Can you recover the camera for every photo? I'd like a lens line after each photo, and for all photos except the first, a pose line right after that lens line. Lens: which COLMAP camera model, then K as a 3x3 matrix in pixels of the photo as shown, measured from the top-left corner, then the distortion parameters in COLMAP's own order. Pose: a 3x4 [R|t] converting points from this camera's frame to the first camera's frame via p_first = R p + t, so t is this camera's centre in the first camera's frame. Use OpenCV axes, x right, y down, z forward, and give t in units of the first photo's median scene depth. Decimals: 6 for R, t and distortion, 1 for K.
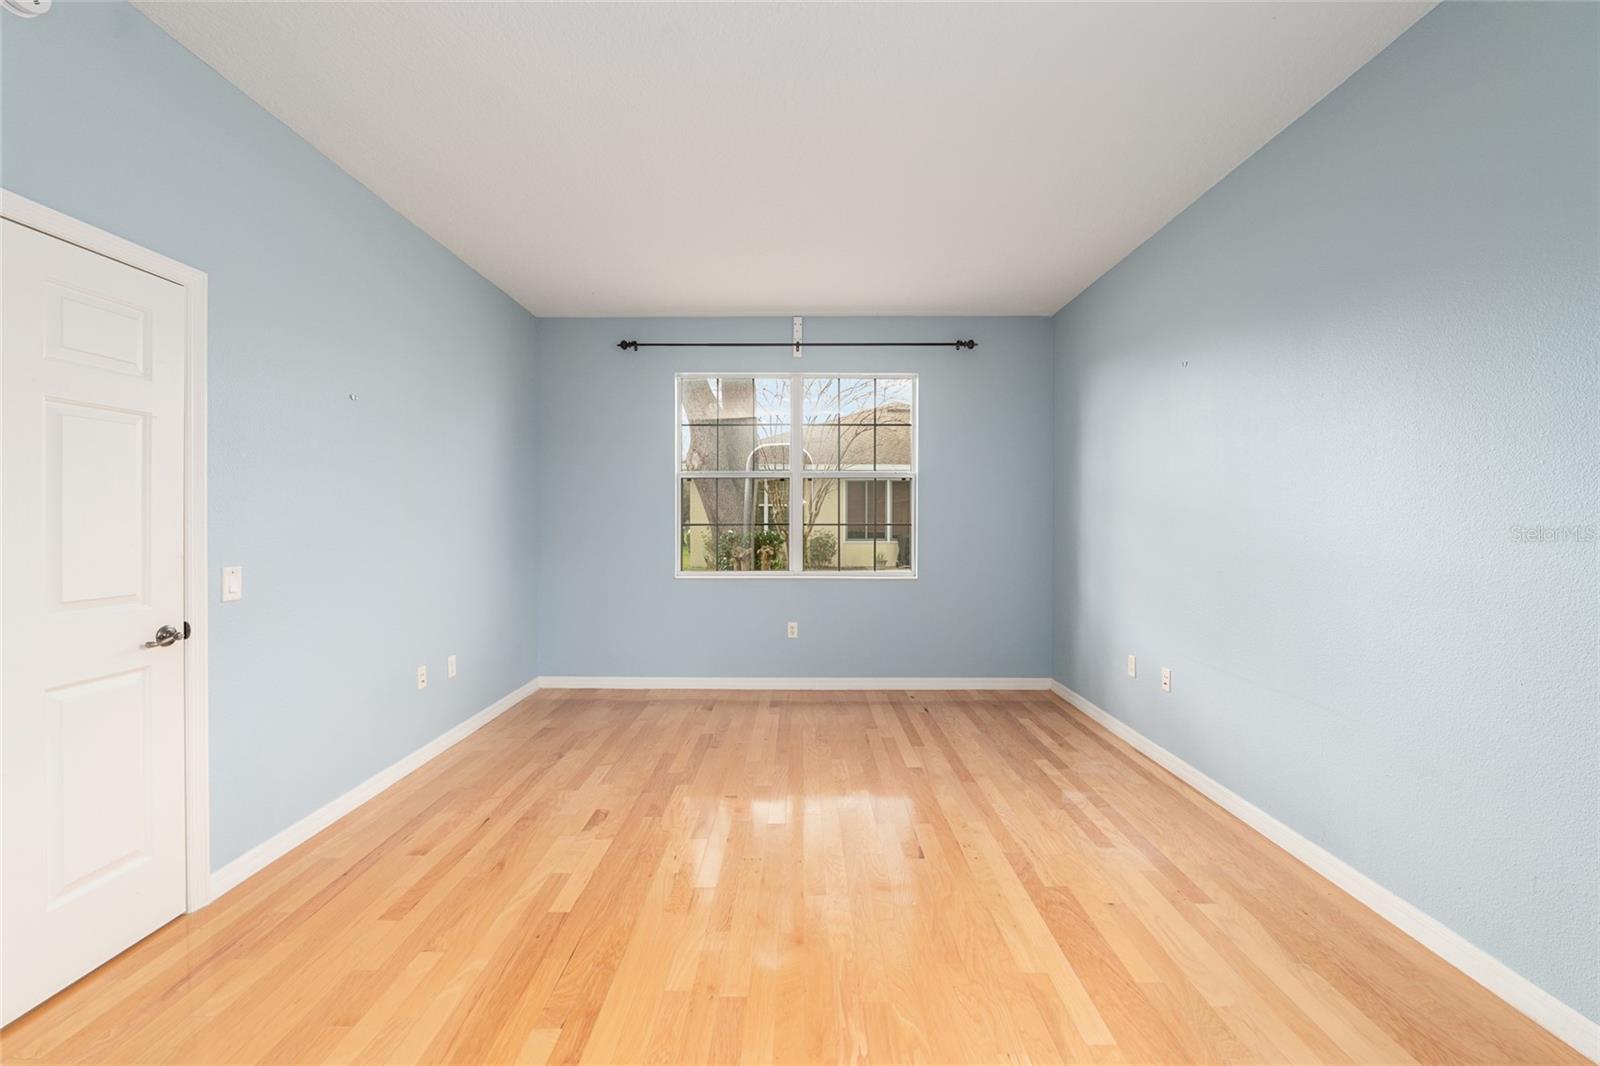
lens RADIAL K [[662.1, 0, 800.3], [0, 662.1, 519.6], [0, 0, 1]] dist [-0.010064, 0.000094]
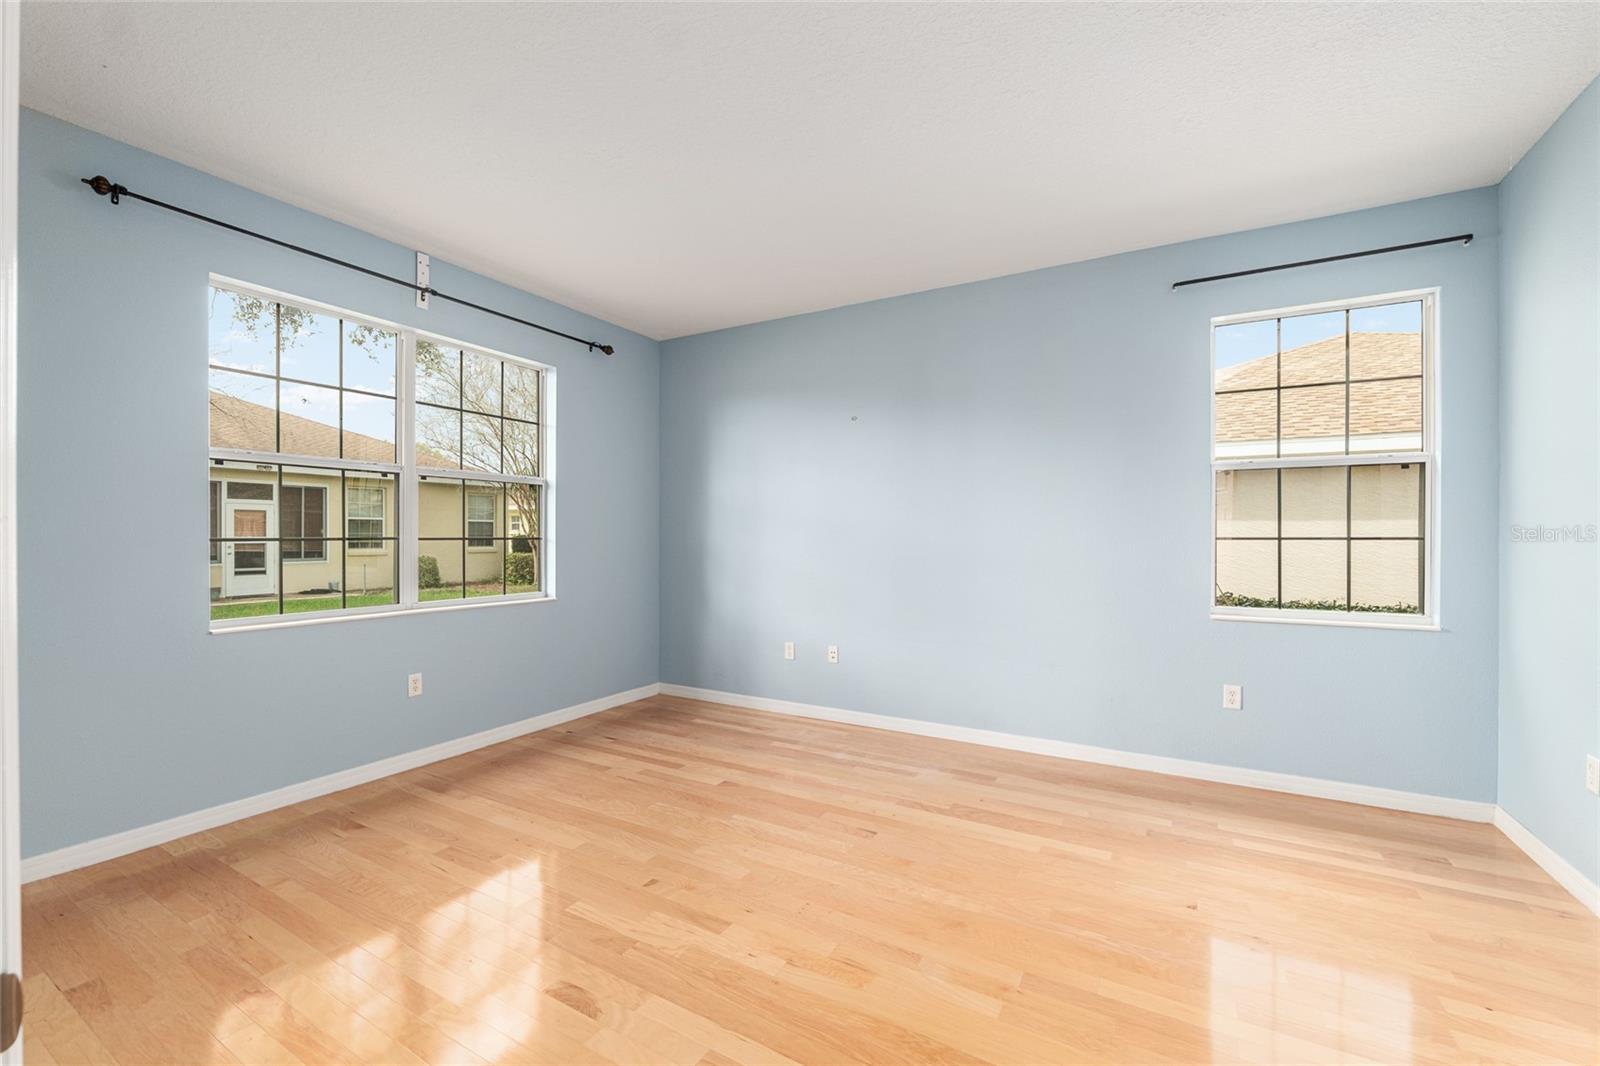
lens RADIAL K [[662.1, 0, 790.9], [0, 662.1, 537.0], [0, 0, 1]] dist [-0.010064, 0.000094]
pose [[0.491431, -0.001362, 0.870916, -0.566813], [-0.002211, 0.999994, 0.002812, 0.003396], [-0.870914, -0.003307, 0.491425, 0.376604]]
